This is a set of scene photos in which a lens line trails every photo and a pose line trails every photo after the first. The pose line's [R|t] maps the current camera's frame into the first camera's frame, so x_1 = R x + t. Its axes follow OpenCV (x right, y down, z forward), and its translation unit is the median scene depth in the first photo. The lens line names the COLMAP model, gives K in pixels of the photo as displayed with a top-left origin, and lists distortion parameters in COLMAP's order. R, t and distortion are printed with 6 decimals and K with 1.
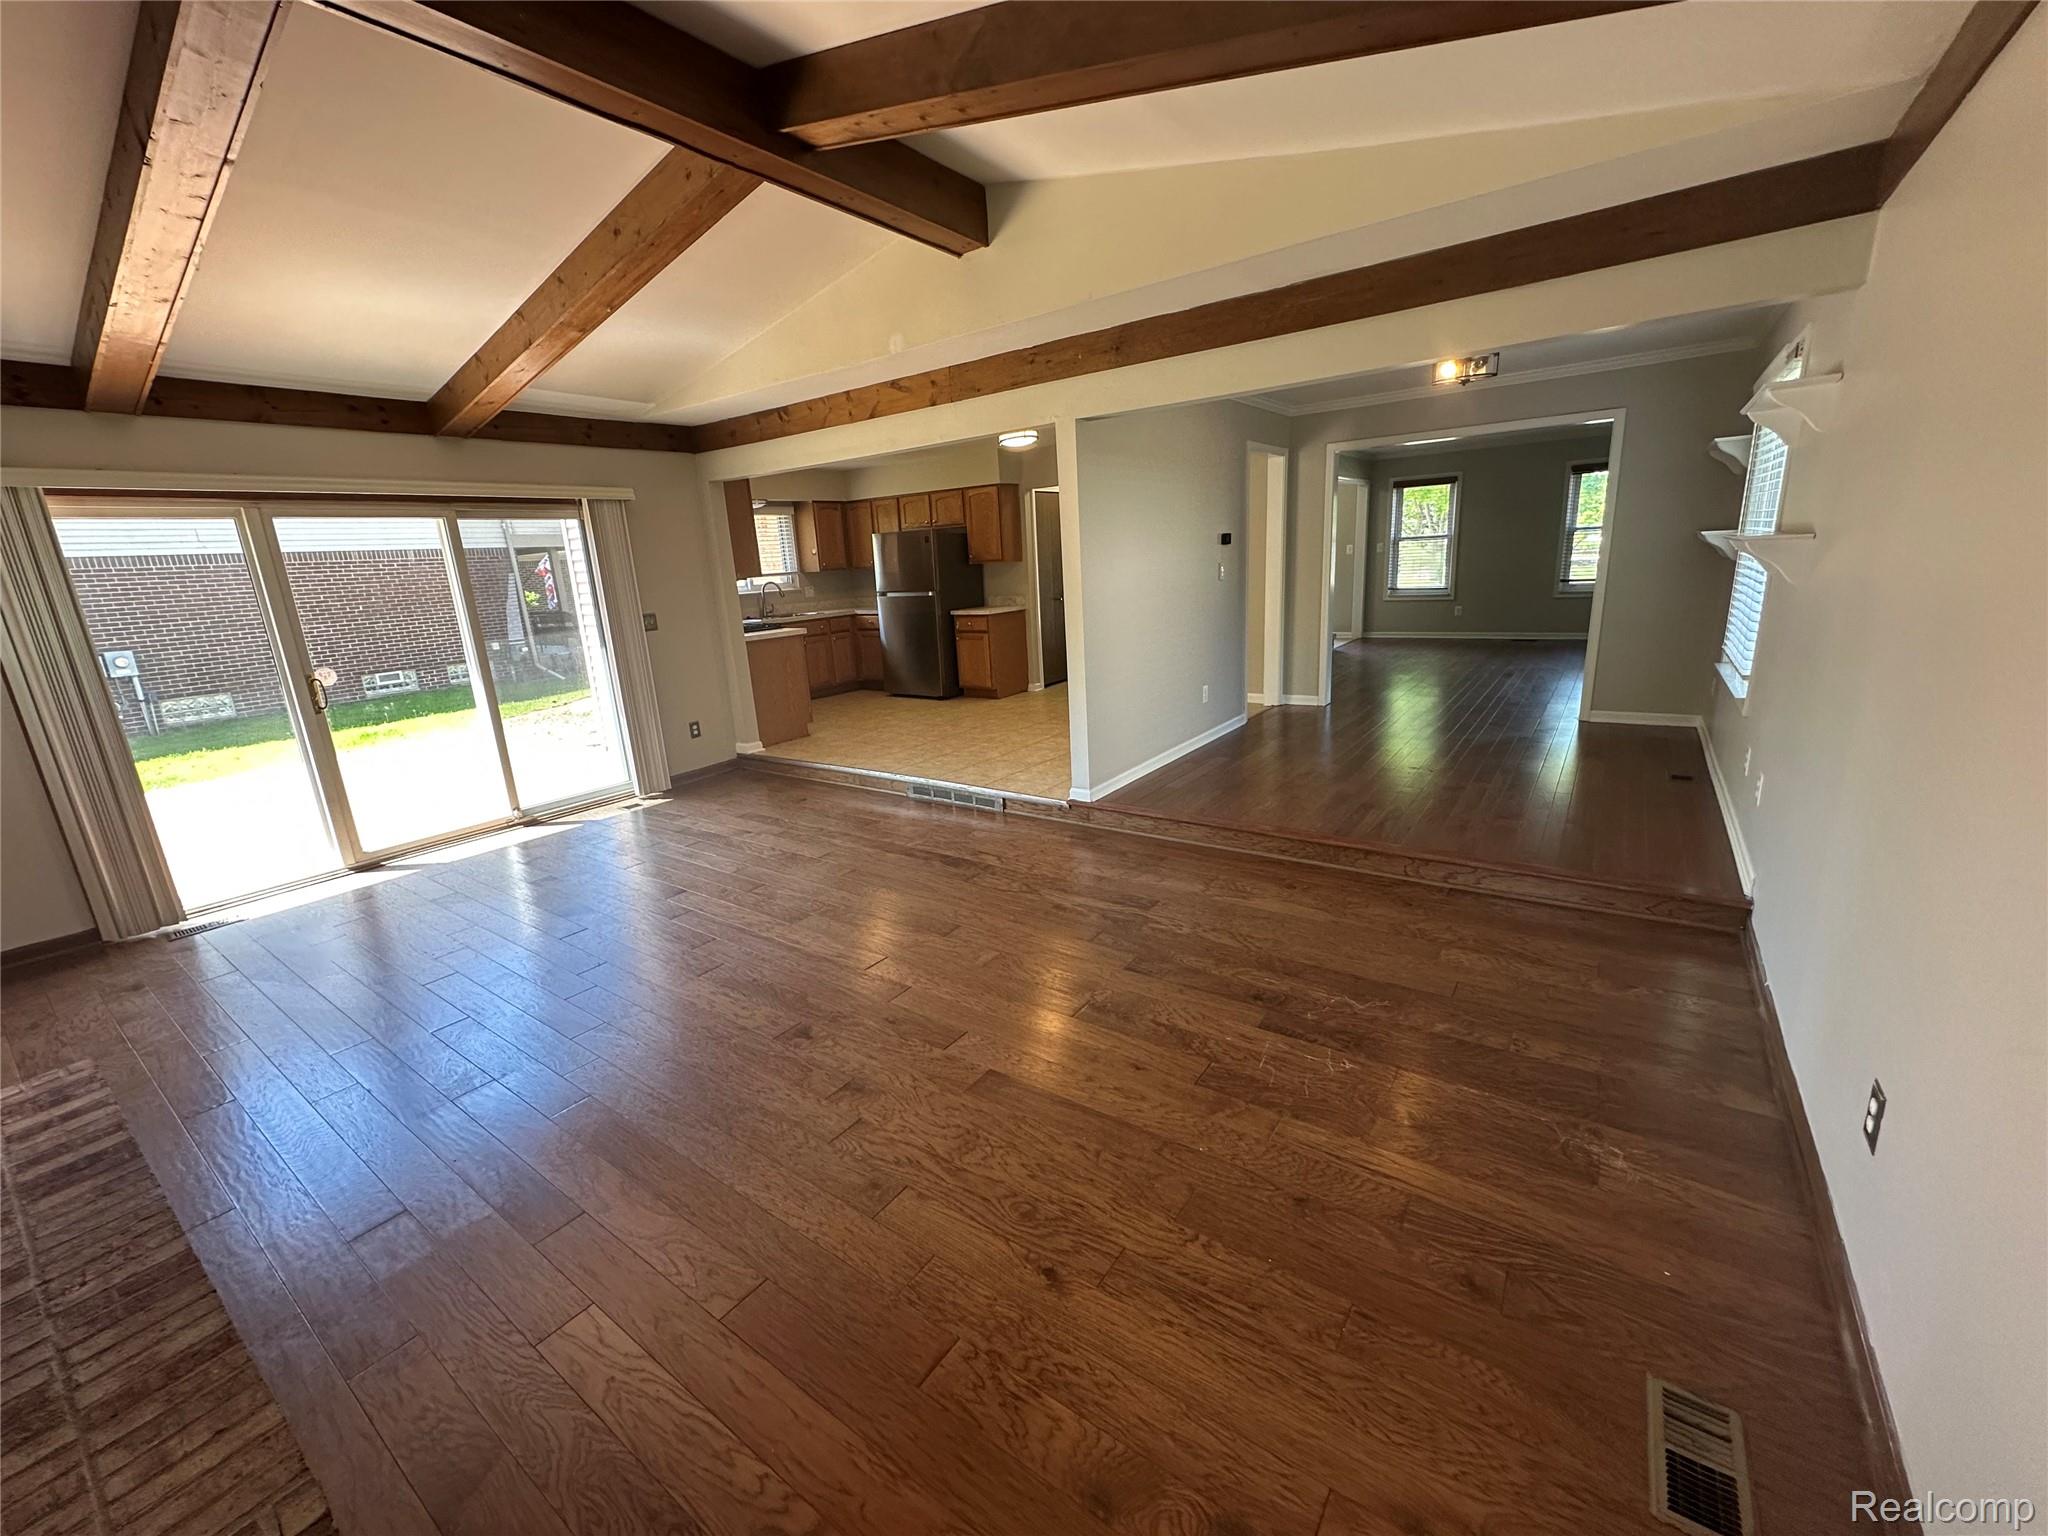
lens RADIAL K [[814.6, 0, 1021.6], [0, 814.6, 766.0], [0, 0, 1]] dist [-0.001608, 0.000329]
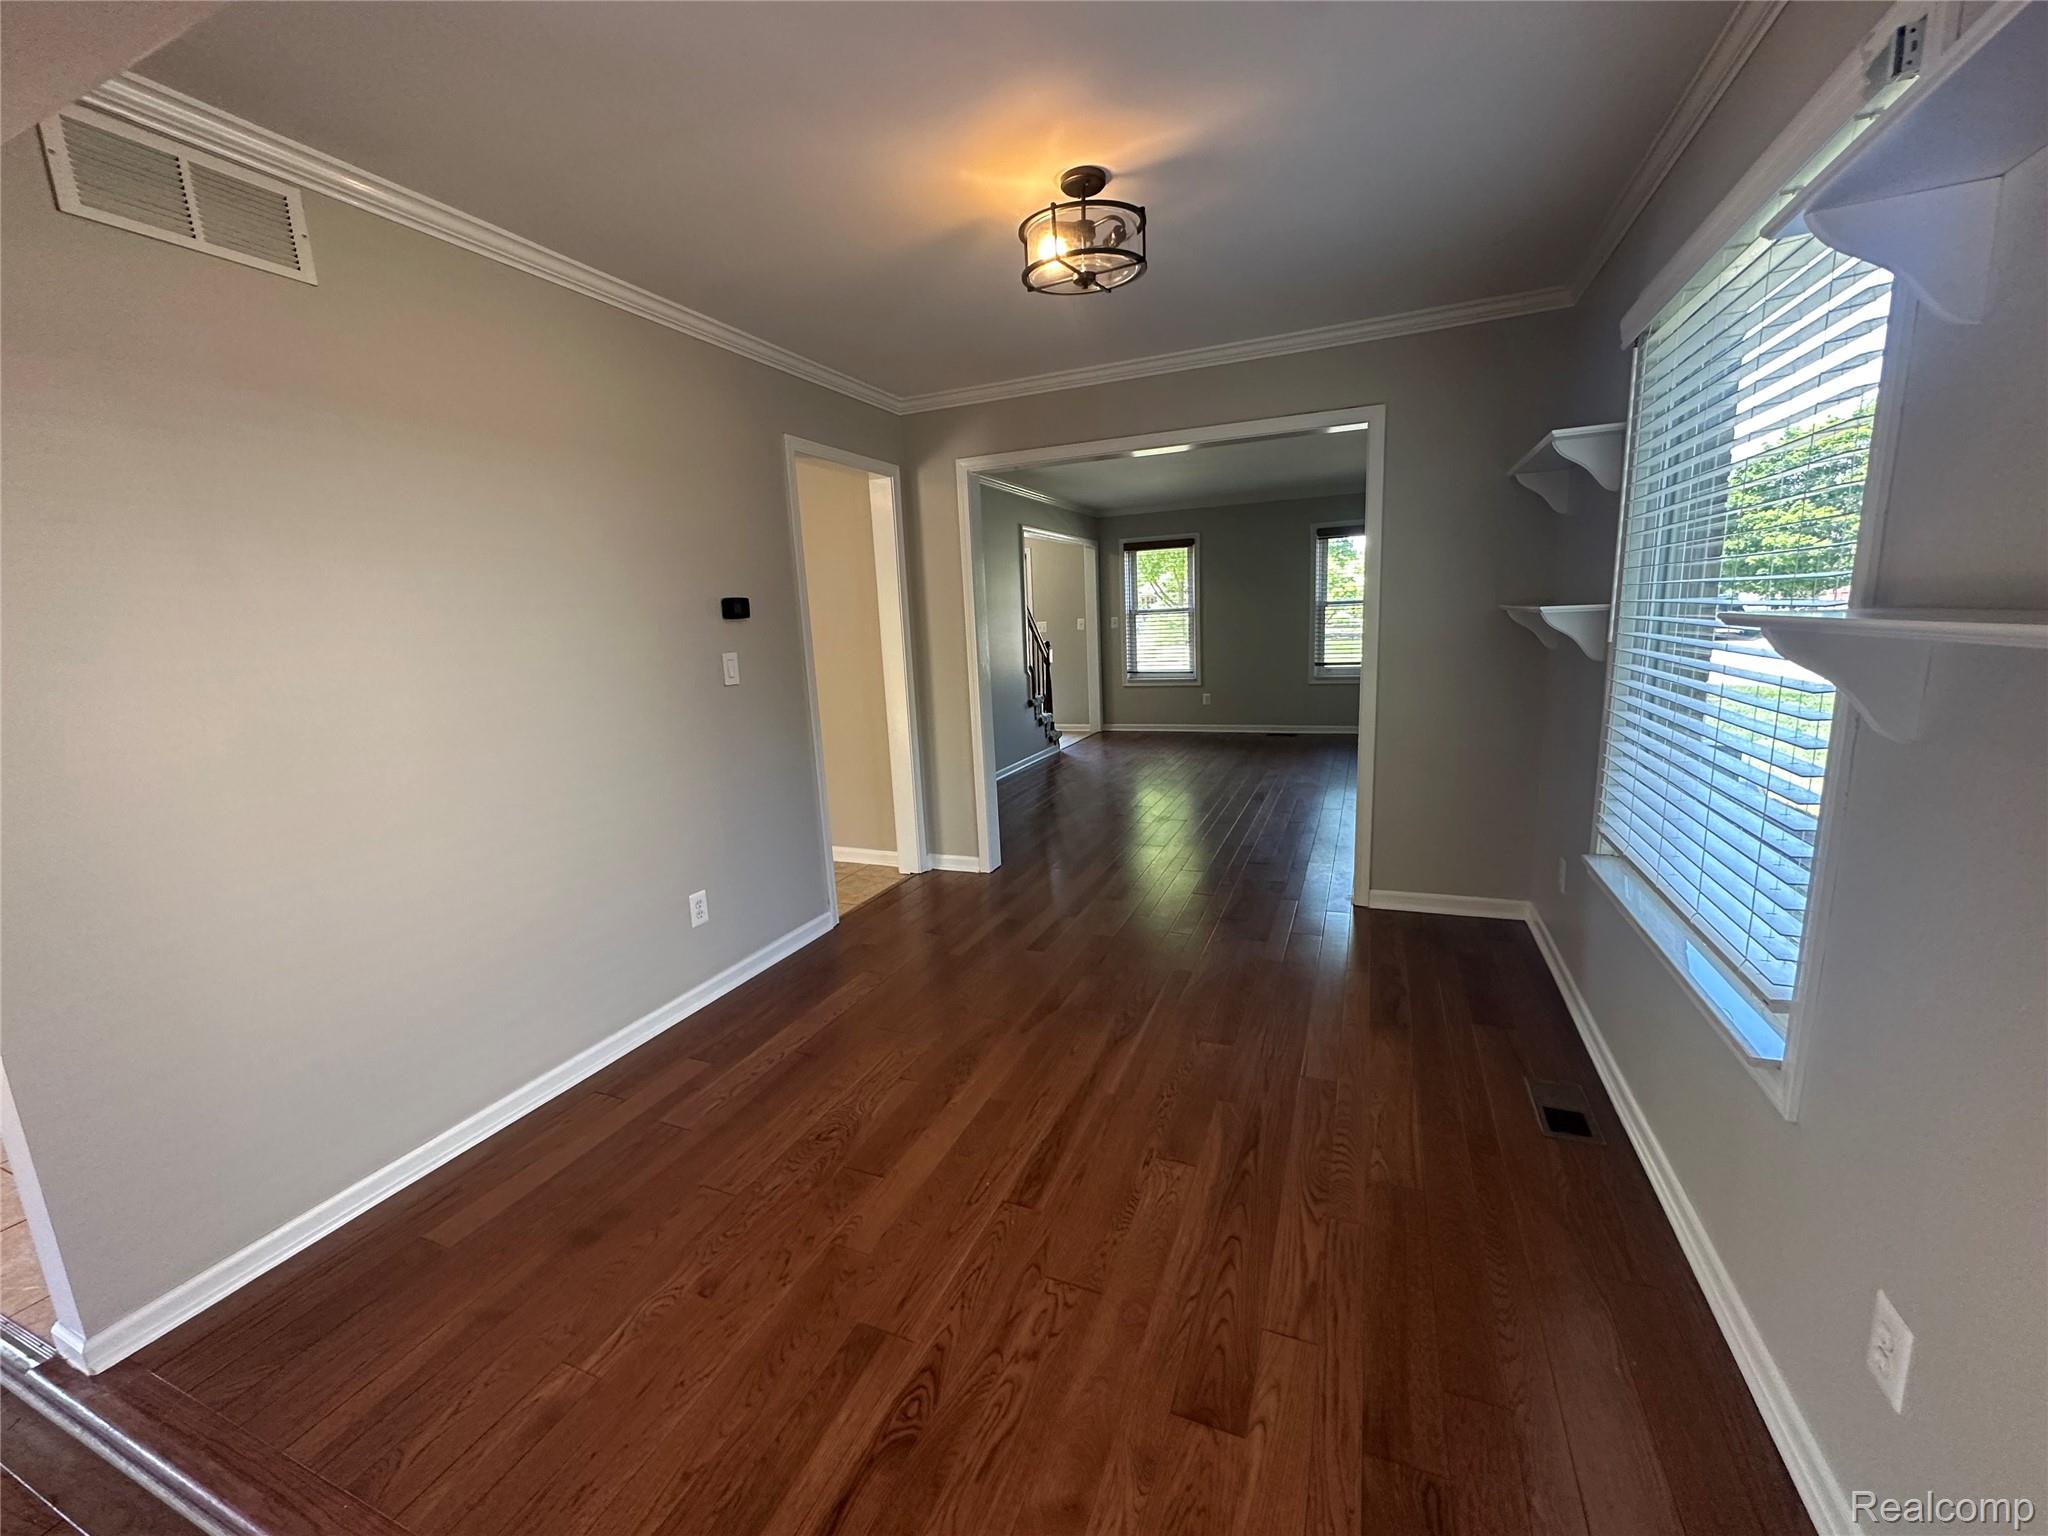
lens RADIAL K [[814.6, 0, 1021.6], [0, 814.6, 766.0], [0, 0, 1]] dist [-0.001608, 0.000329]
pose [[0.974360, -0.029755, 0.223018, 0.209650], [0.047579, 0.996050, -0.074977, -0.087130], [-0.219906, 0.083665, 0.971927, 0.307517]]
